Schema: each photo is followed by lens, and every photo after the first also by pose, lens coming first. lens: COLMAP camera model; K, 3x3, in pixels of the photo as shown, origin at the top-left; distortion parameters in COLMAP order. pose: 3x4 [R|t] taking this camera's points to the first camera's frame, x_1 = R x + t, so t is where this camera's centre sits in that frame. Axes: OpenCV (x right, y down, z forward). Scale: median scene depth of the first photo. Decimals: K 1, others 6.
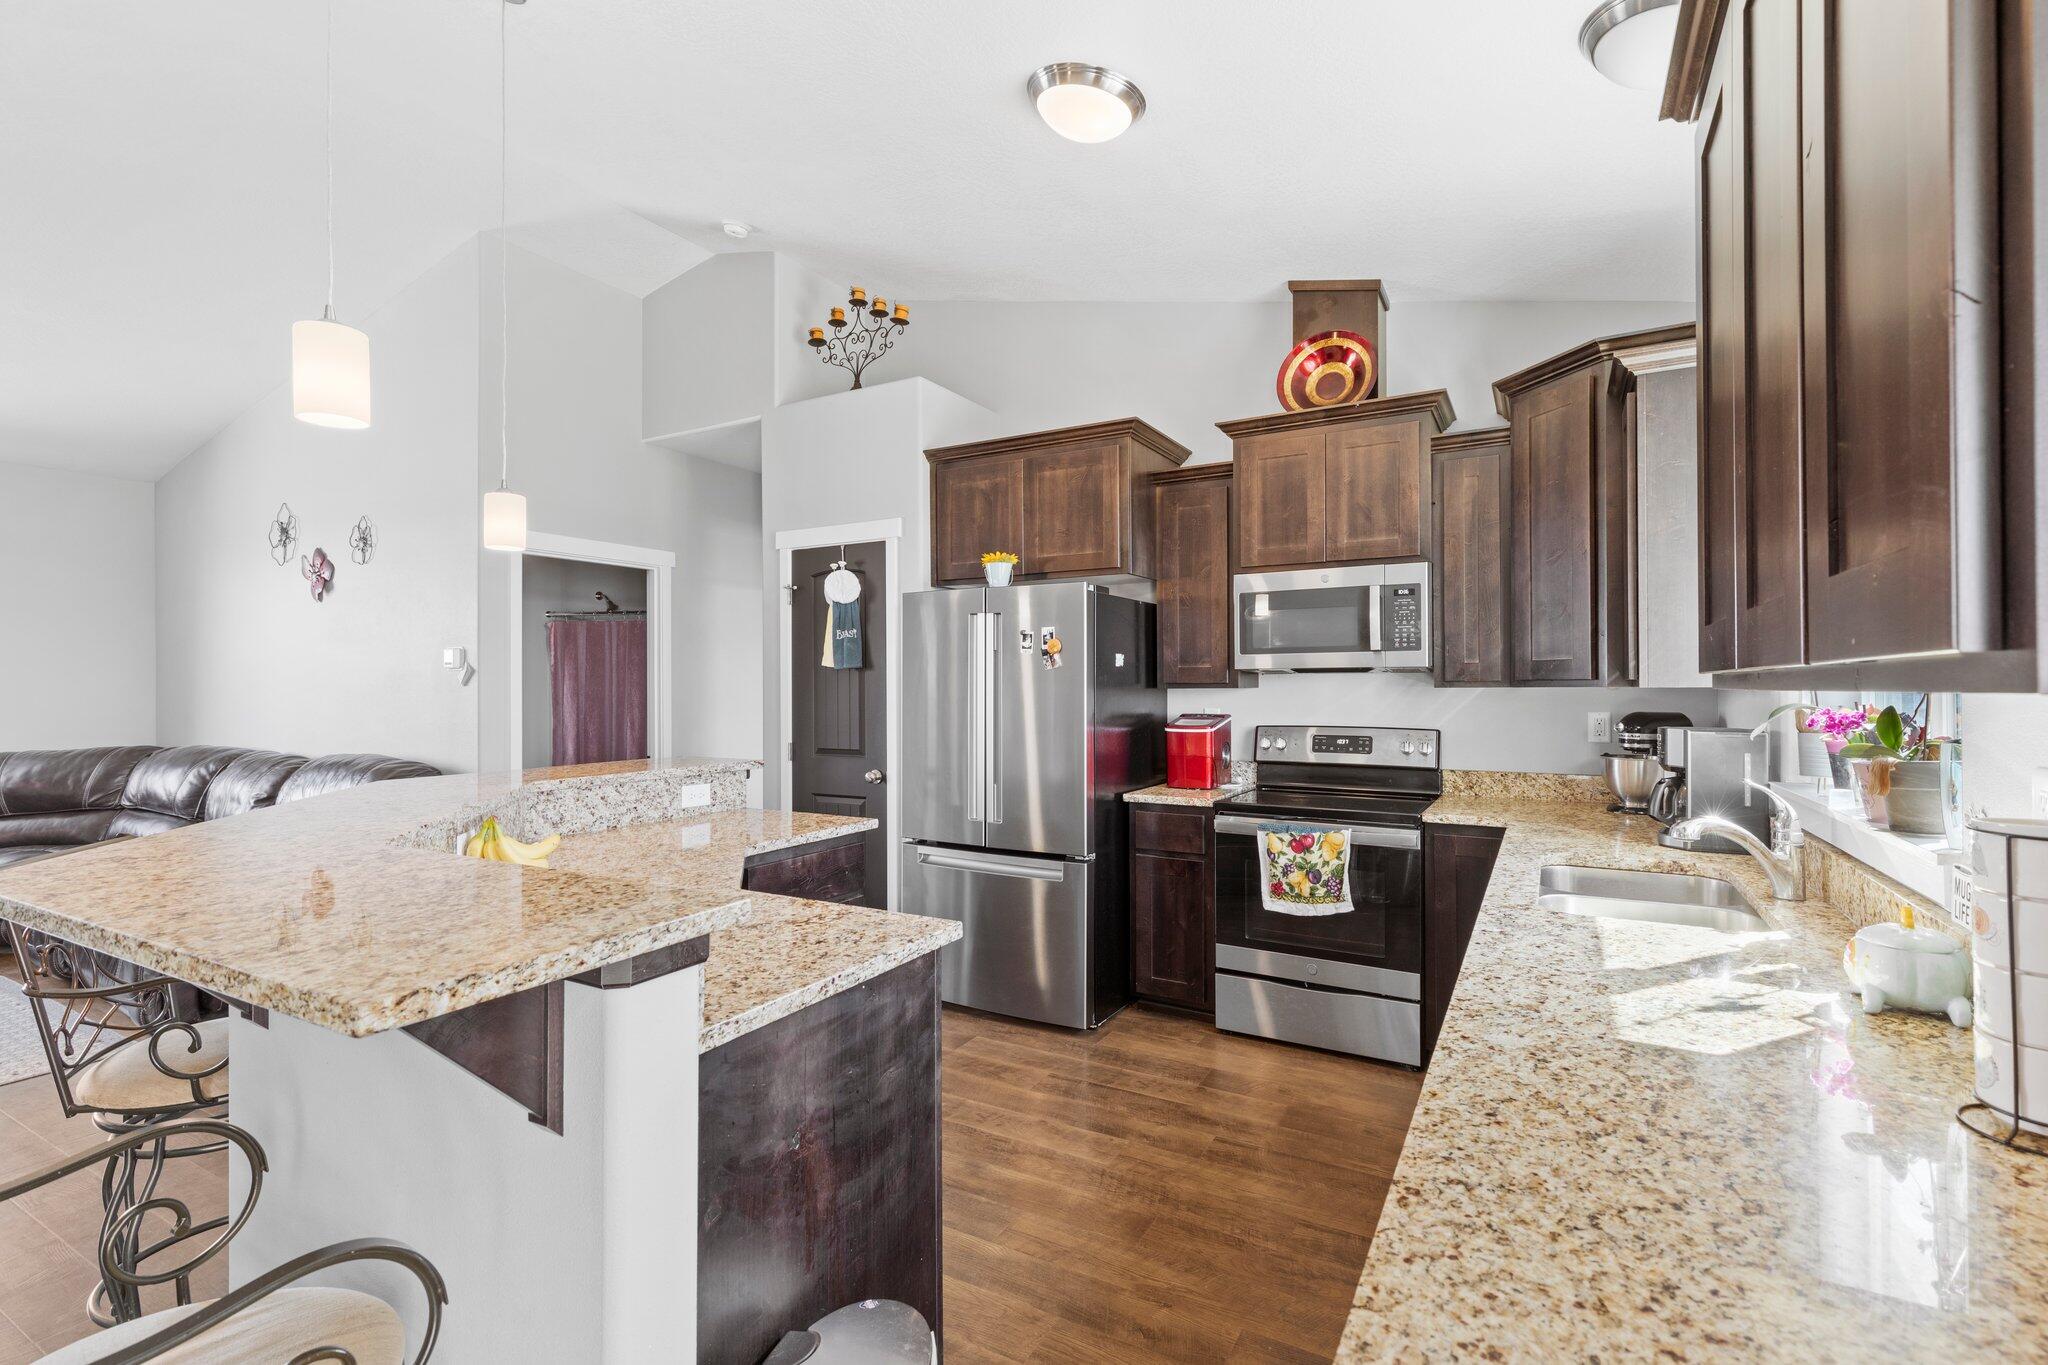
lens RADIAL K [[925.9, 0, 1025.2], [0, 925.9, 675.4], [0, 0, 1]] dist [-0.000502, -0.000001]
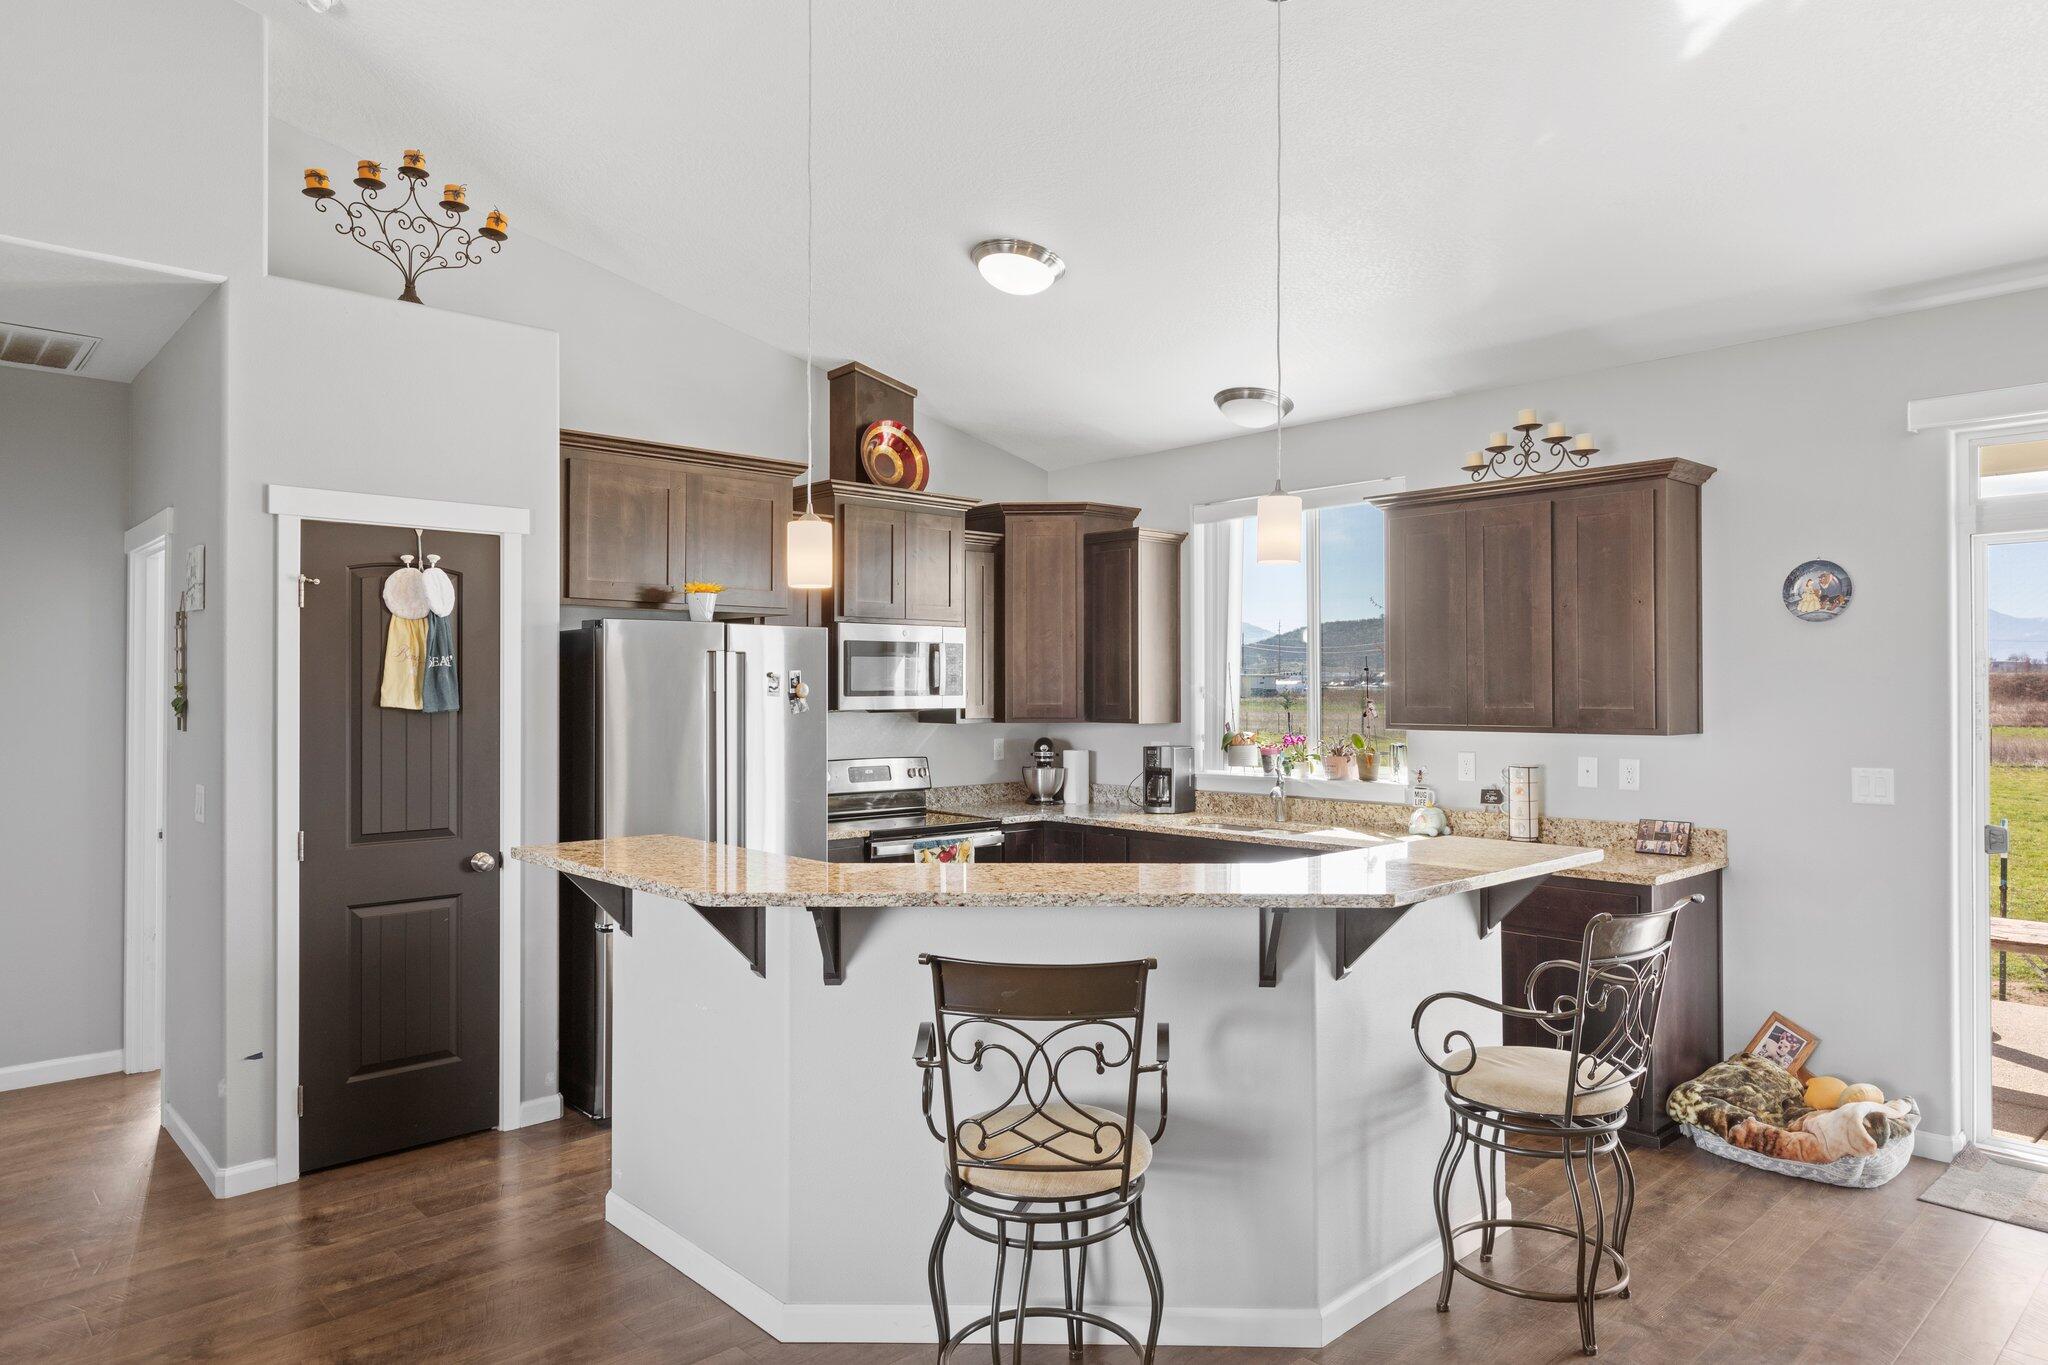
lens RADIAL K [[1271.7, 0, 1024.8], [0, 1271.7, 688.2], [0, 0, 1]] dist [0.002880, 0.000986]
pose [[0.301901, 0.004360, 0.953329, -0.956724], [-0.006563, 0.999975, -0.002495, -0.025319], [-0.953317, -0.005504, 0.301922, 0.295552]]
